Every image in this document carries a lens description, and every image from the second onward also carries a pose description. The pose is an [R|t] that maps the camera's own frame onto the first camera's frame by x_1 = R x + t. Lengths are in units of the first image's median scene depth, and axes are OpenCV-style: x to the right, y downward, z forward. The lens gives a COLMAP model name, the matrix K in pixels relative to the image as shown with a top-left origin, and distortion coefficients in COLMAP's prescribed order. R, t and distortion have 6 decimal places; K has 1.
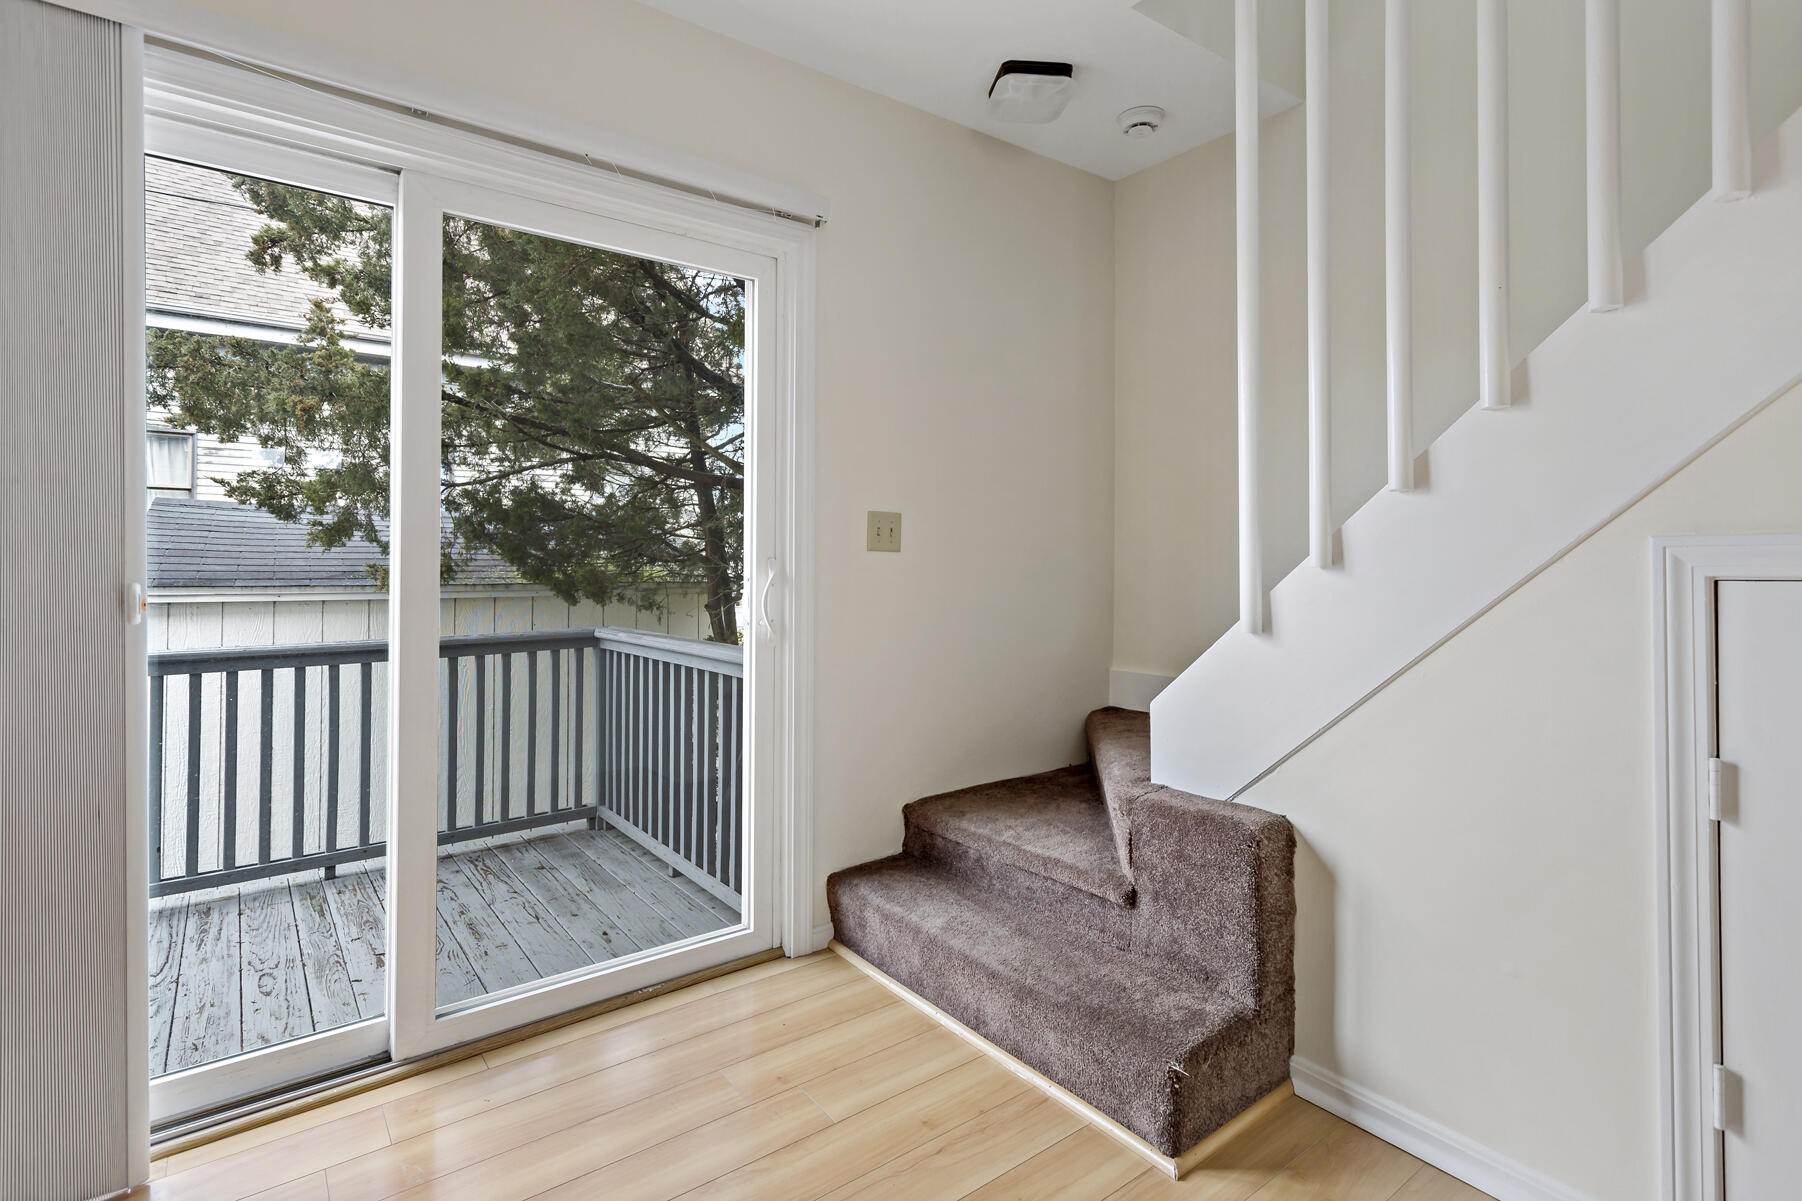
lens RADIAL K [[871.3, 0, 837.6], [0, 871.3, 570.3], [0, 0, 1]] dist [-0.001813, -0.000007]
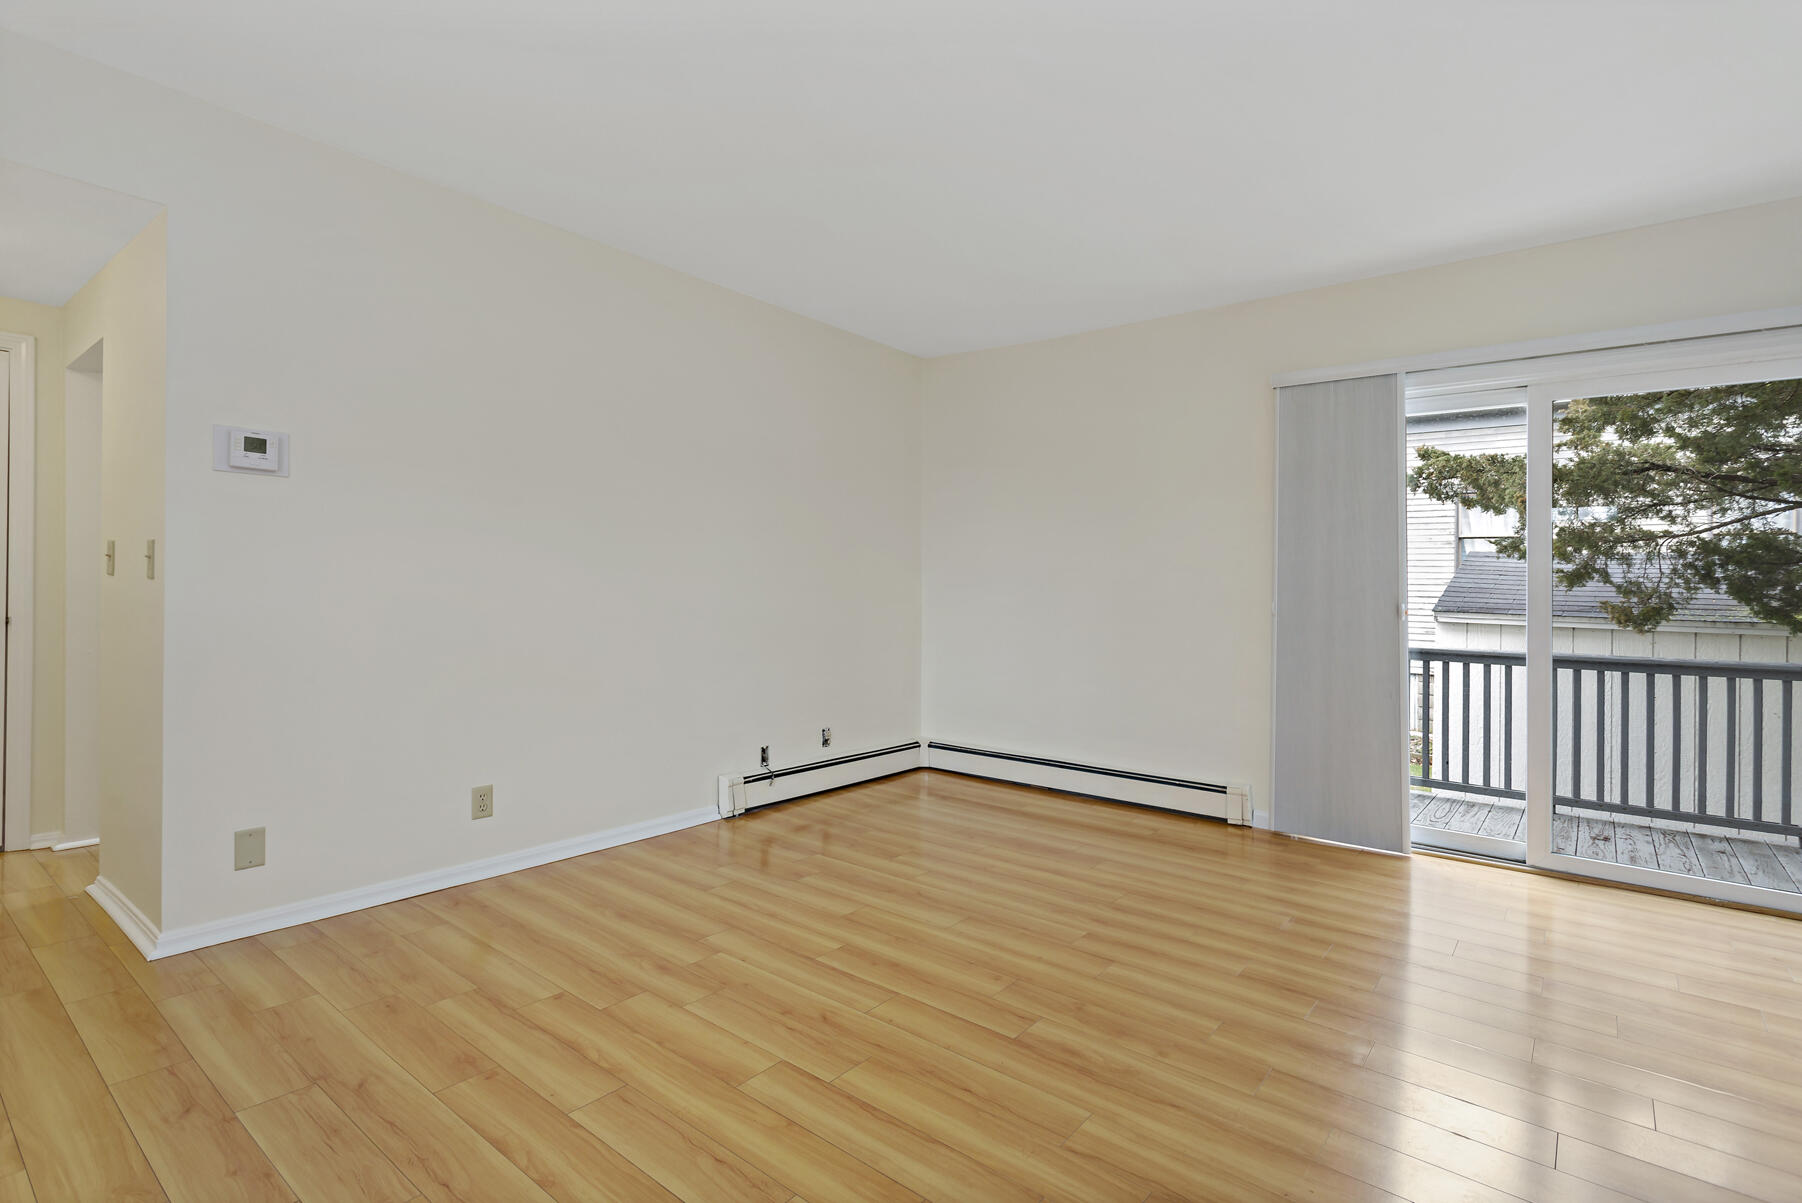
lens RADIAL K [[871.3, 0, 910.3], [0, 871.3, 589.0], [0, 0, 1]] dist [-0.001813, -0.000007]
pose [[0.297683, 0.008887, -0.954624, 0.756863], [-0.027631, 0.999618, 0.000689, 0.006125], [0.954265, 0.026172, 0.297814, -0.710929]]
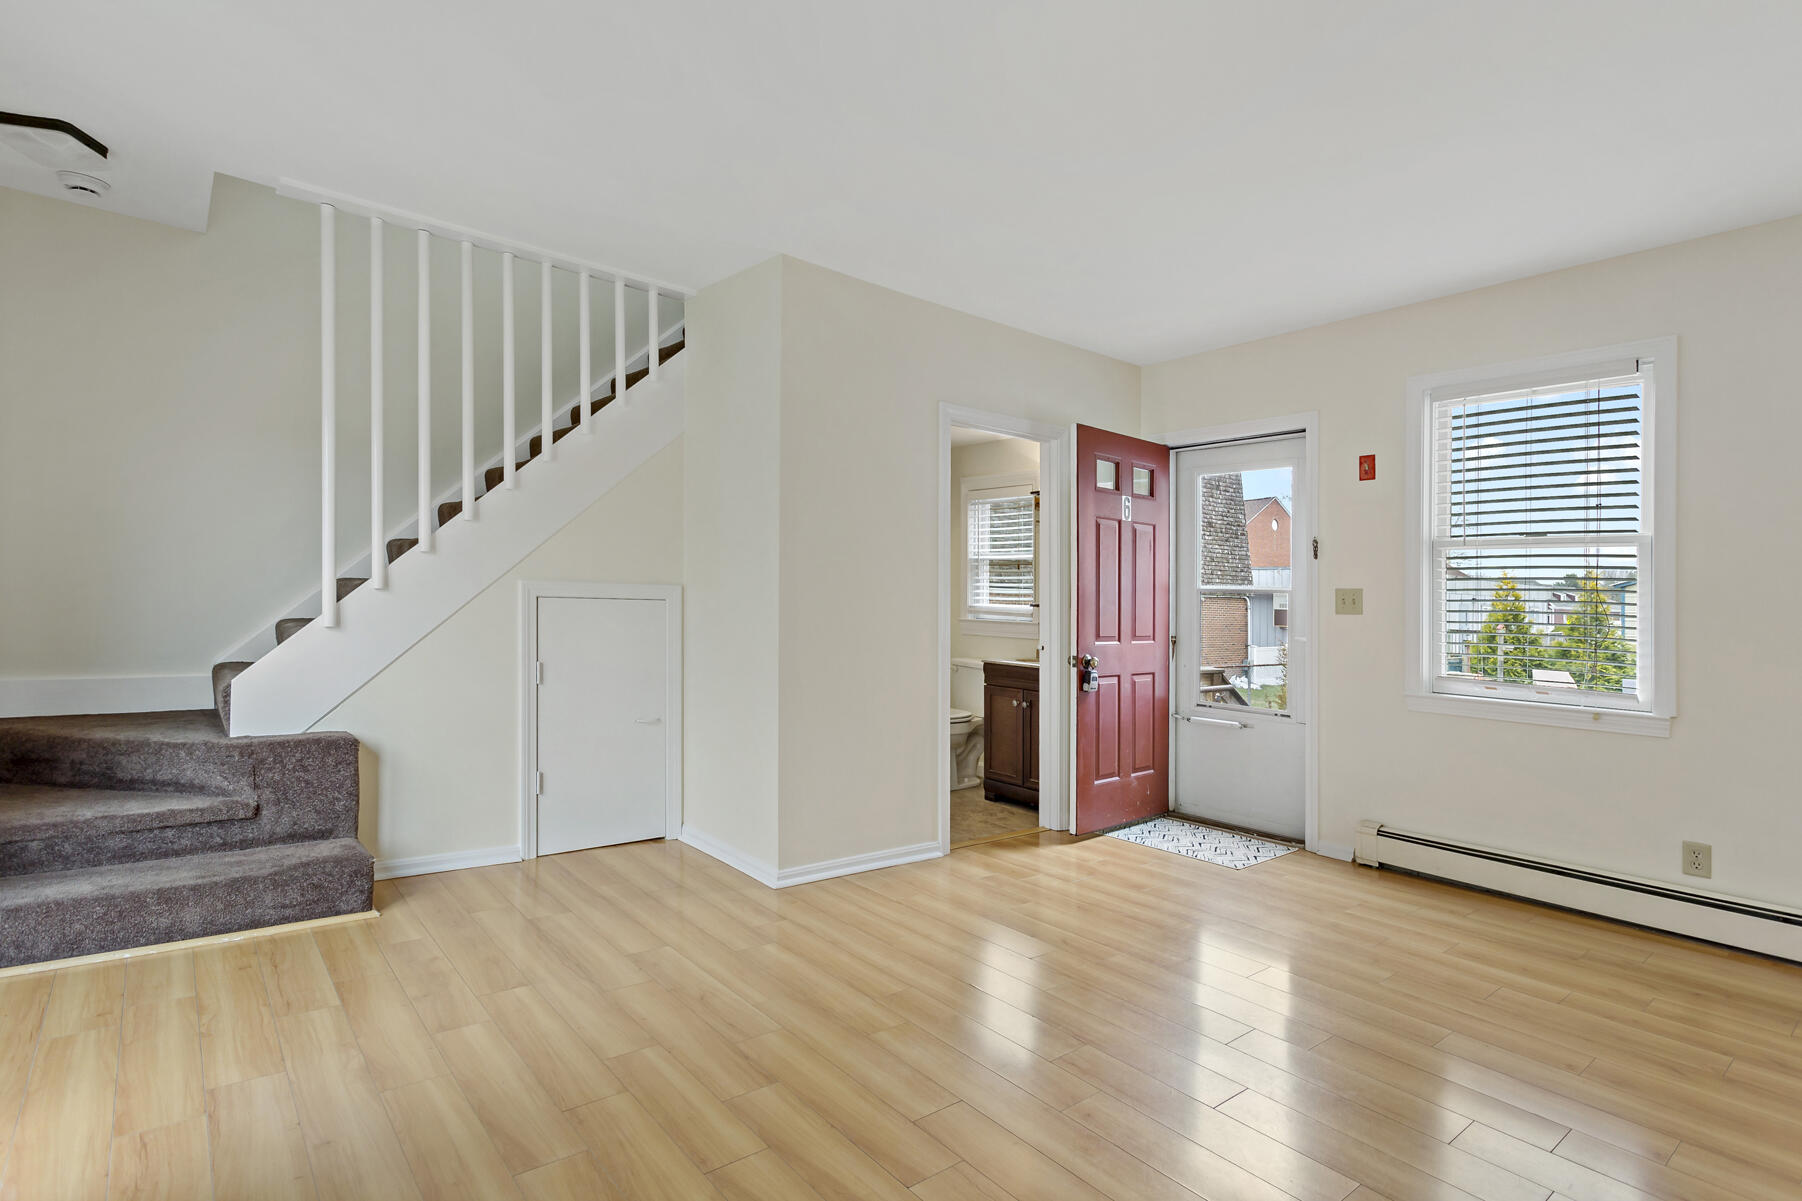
lens RADIAL K [[871.3, 0, 942.6], [0, 871.3, 597.3], [0, 0, 1]] dist [-0.001813, -0.000007]
pose [[-0.105614, -0.000146, 0.994407, -1.169193], [-0.022077, 0.999754, -0.002198, -0.007333], [-0.994162, -0.022185, -0.105592, 0.004560]]
